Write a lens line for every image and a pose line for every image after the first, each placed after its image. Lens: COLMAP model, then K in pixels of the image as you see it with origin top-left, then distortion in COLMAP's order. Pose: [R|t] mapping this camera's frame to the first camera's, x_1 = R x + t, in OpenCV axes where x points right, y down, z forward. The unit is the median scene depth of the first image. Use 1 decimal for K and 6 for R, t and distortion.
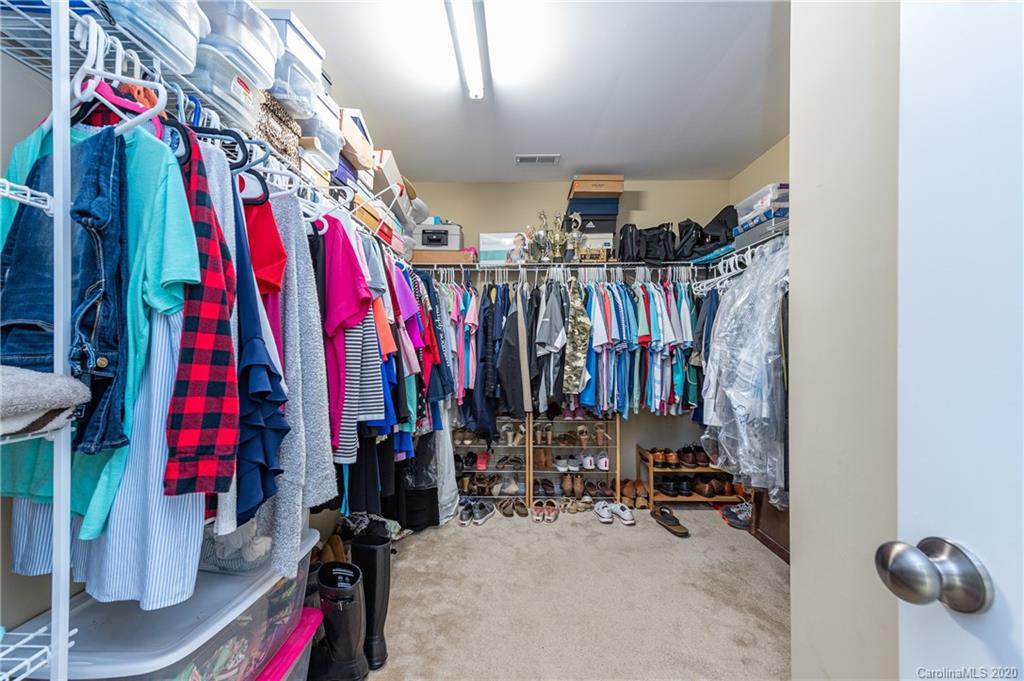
lens RADIAL K [[406.0, 0, 513.4], [0, 406.0, 343.4], [0, 0, 1]] dist [0.021366, -0.001993]
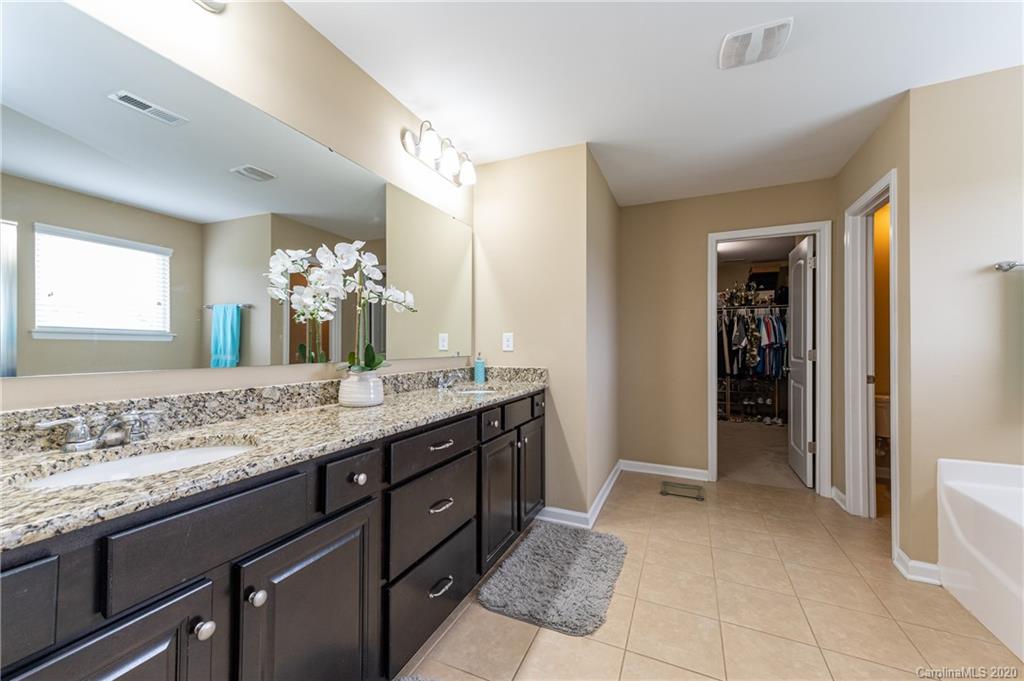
lens RADIAL K [[406.0, 0, 507.6], [0, 406.0, 342.6], [0, 0, 1]] dist [0.021366, -0.001993]
pose [[0.912964, -0.001227, -0.408039, -0.149232], [0.002373, 0.999995, 0.002303, -0.016456], [0.408034, -0.003071, 0.912962, -1.512694]]
